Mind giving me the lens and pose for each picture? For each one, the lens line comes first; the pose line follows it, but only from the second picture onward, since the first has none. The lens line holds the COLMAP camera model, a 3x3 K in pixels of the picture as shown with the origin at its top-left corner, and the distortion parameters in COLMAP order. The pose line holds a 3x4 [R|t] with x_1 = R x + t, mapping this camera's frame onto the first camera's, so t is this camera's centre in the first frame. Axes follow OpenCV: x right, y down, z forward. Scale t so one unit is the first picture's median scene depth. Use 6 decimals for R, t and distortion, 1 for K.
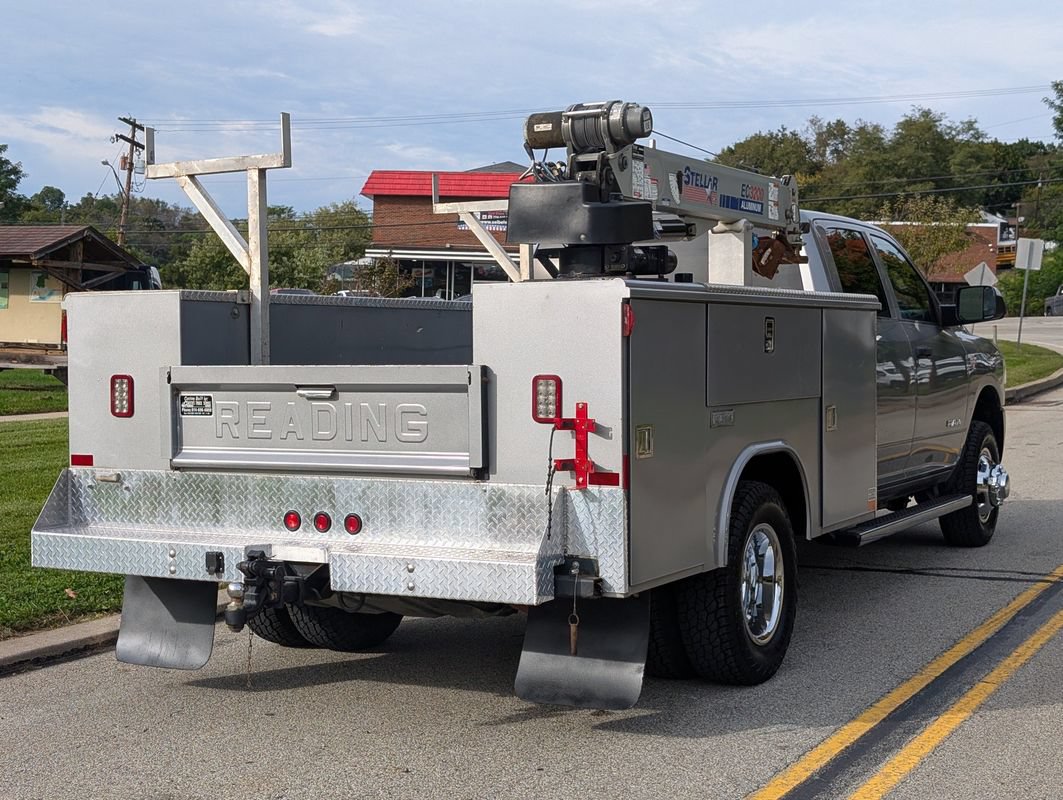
lens RADIAL K [[1665.7, 0, 533.5], [0, 1665.7, 410.4], [0, 0, 1]] dist [0.273912, -1.176495]
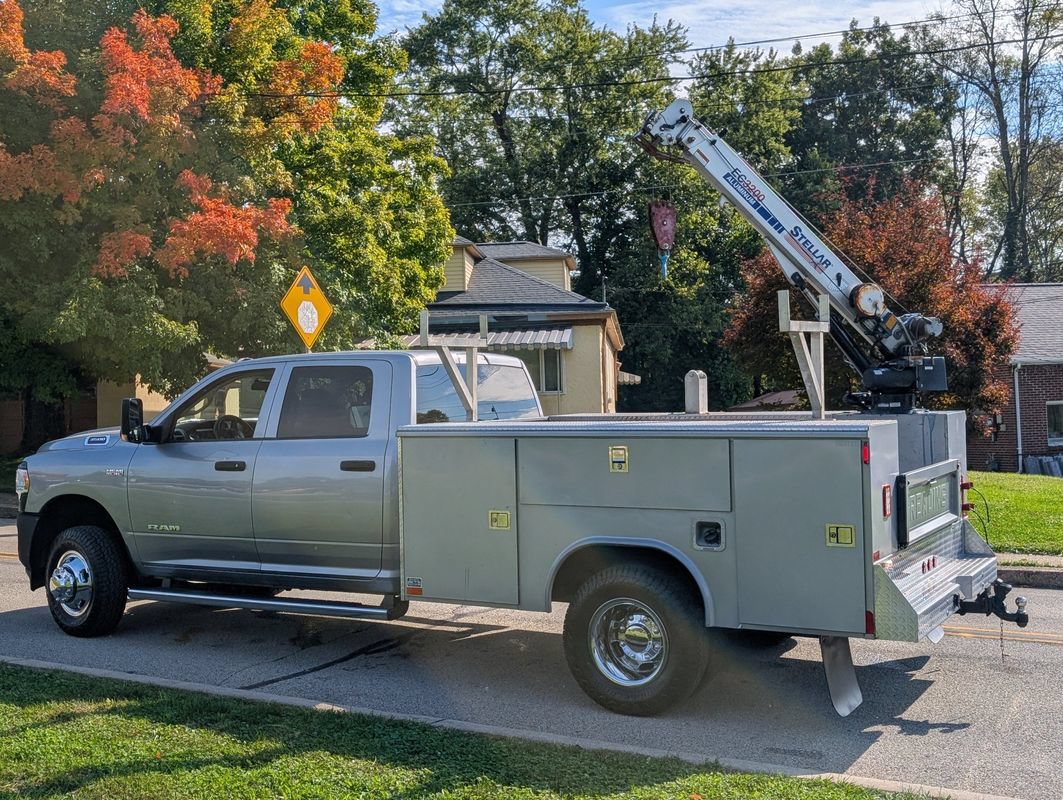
lens RADIAL K [[1217.1, 0, 594.3], [0, 1217.1, 358.0], [0, 0, 1]] dist [0.176880, -0.274364]
pose [[0.008234, 0.034329, 0.999377, -1.258601], [0.056277, 0.997811, -0.034739, -0.104705], [-0.998381, 0.056528, 0.006284, 1.267126]]
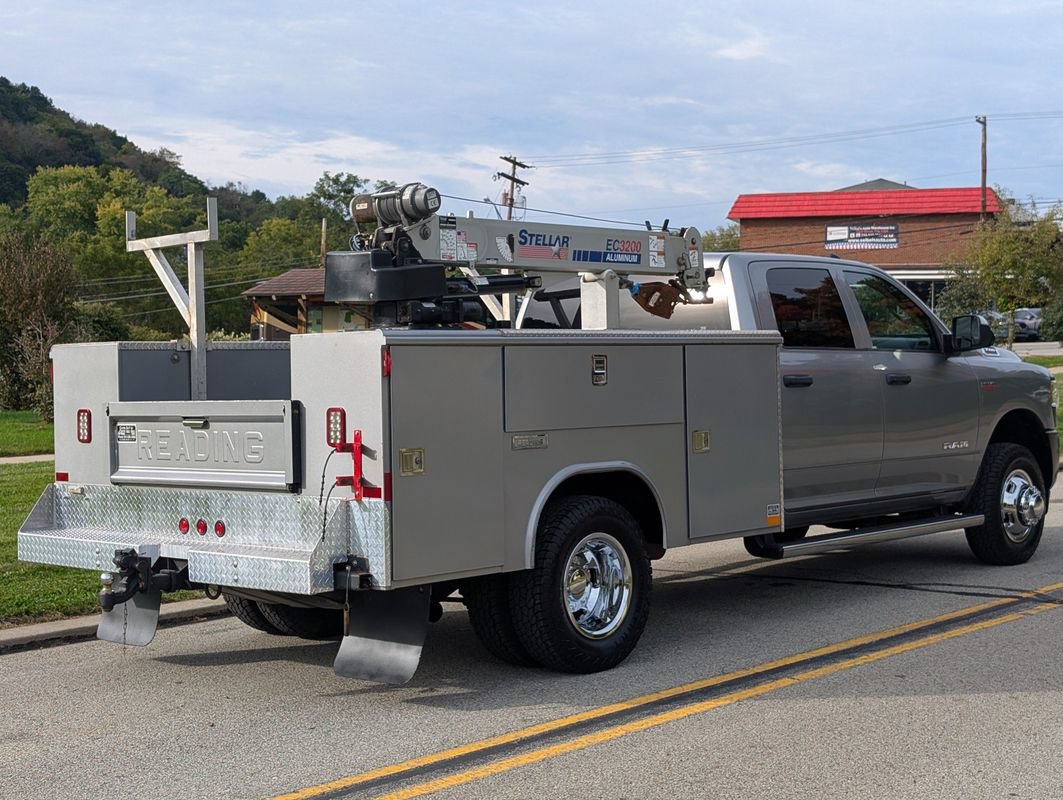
lens RADIAL K [[1668.2, 0, 496.3], [0, 1668.2, 353.3], [0, 0, 1]] dist [0.196361, -0.888889]
pose [[0.965180, -0.015957, -0.261099, 0.398748], [0.003744, 0.998878, -0.047206, -0.002410], [0.261560, 0.044584, 0.964157, -0.145217]]
